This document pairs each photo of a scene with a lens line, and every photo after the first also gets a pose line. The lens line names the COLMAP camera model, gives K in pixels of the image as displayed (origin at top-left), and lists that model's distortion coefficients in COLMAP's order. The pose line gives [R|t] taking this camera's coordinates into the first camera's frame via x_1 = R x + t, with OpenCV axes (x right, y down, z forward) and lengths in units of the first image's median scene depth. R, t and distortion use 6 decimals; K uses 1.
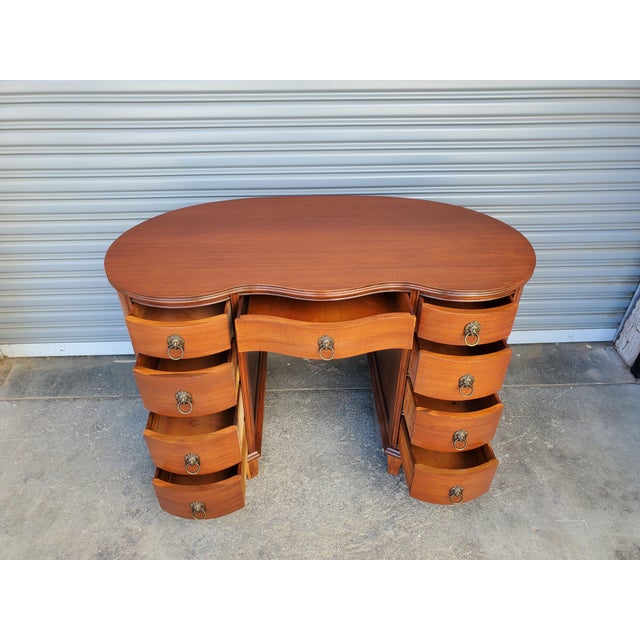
lens RADIAL K [[496.3, 0, 325.2], [0, 496.3, 326.7], [0, 0, 1]] dist [-0.018346, 0.055454]
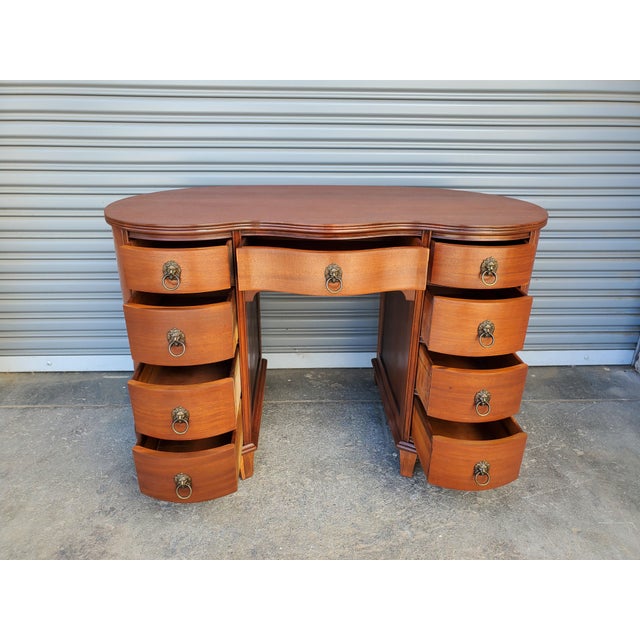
lens RADIAL K [[496.3, 0, 325.1], [0, 496.3, 331.0], [0, 0, 1]] dist [-0.018346, 0.055454]
pose [[0.999985, 0.005071, 0.002195, -0.011095], [-0.004457, 0.975019, -0.222076, 0.242544], [-0.003267, 0.222063, 0.975027, 0.083932]]
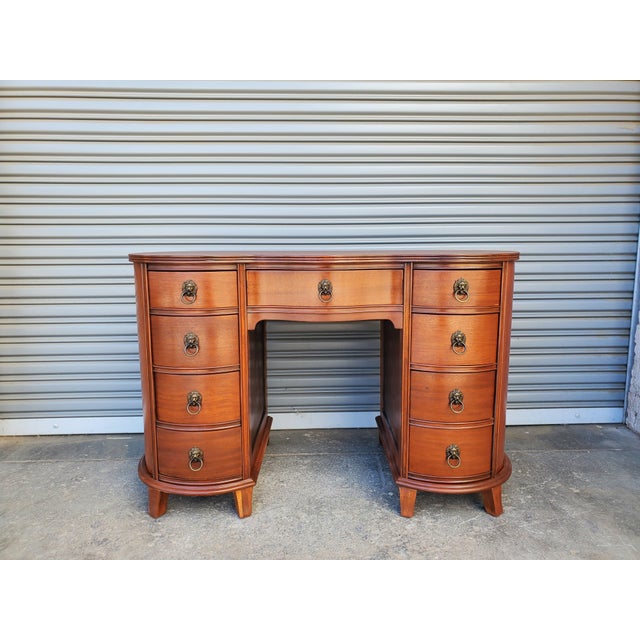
lens RADIAL K [[496.3, 0, 330.1], [0, 496.3, 319.1], [0, 0, 1]] dist [-0.018346, 0.055454]
pose [[0.999930, -0.011730, -0.001370, 0.014110], [0.009597, 0.874727, -0.484521, 0.427333], [0.006882, 0.484474, 0.874778, 0.064100]]
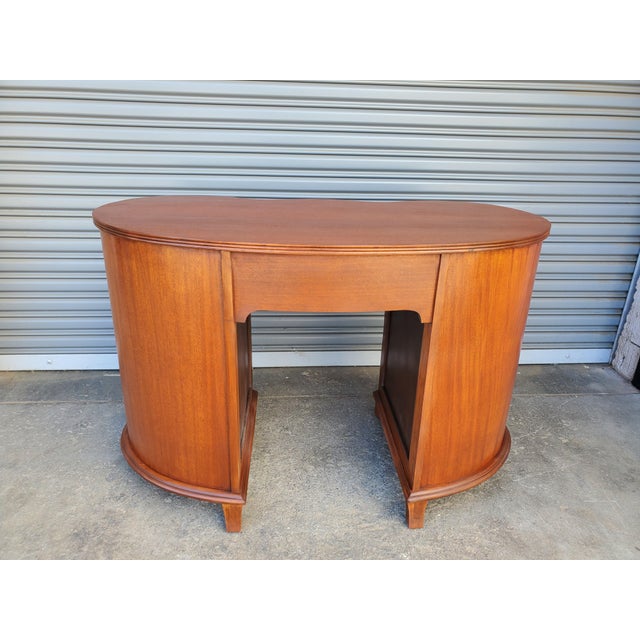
lens RADIAL K [[496.3, 0, 326.4], [0, 496.3, 329.3], [0, 0, 1]] dist [-0.018346, 0.055454]
pose [[0.999026, 0.005321, 0.043813, -0.050473], [0.006105, 0.966502, -0.256587, 0.294095], [-0.043710, 0.256604, 0.965528, 0.048556]]
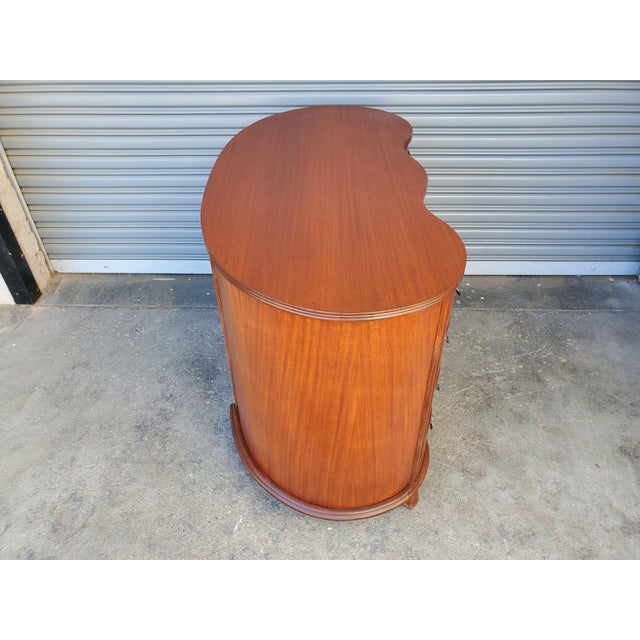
lens RADIAL K [[496.3, 0, 328.2], [0, 496.3, 324.4], [0, 0, 1]] dist [-0.018346, 0.055454]
pose [[0.997745, 0.031197, -0.059427, 0.024799], [-0.029824, 0.999271, 0.023851, 0.166327], [0.060127, -0.022025, 0.997948, -0.061883]]
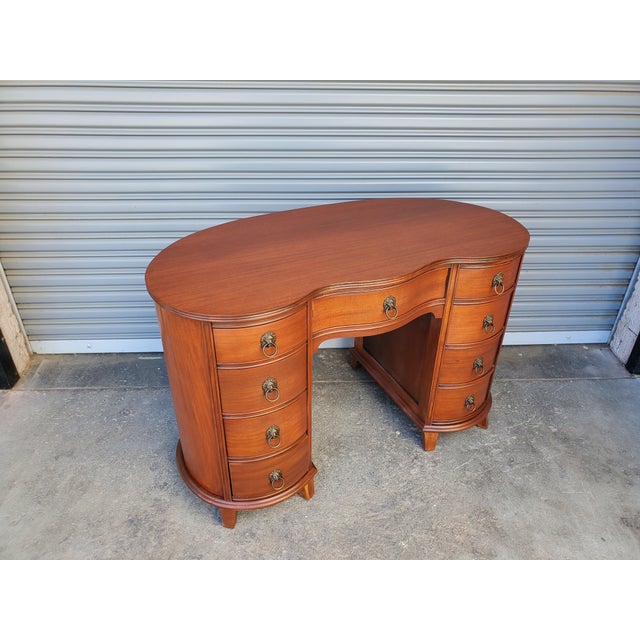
lens RADIAL K [[496.3, 0, 331.5], [0, 496.3, 320.4], [0, 0, 1]] dist [-0.018346, 0.055454]
pose [[0.999851, 0.003415, 0.016906, -0.043982], [-0.001518, 0.993820, -0.110990, 0.135136], [-0.017181, 0.110948, 0.993678, -0.075419]]
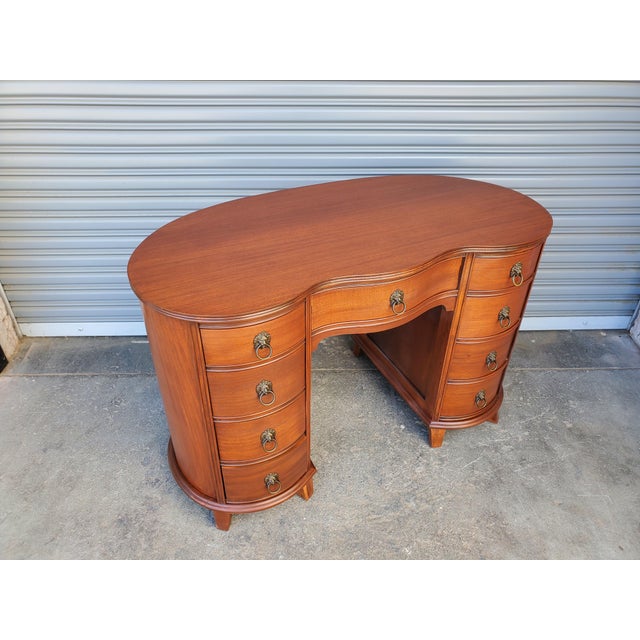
lens RADIAL K [[496.3, 0, 324.9], [0, 496.3, 317.9], [0, 0, 1]] dist [-0.018346, 0.055454]
pose [[0.999940, 0.010698, -0.002267, -0.040041], [-0.010800, 0.998629, -0.051220, 0.087079], [0.001716, 0.051242, 0.998685, -0.008103]]
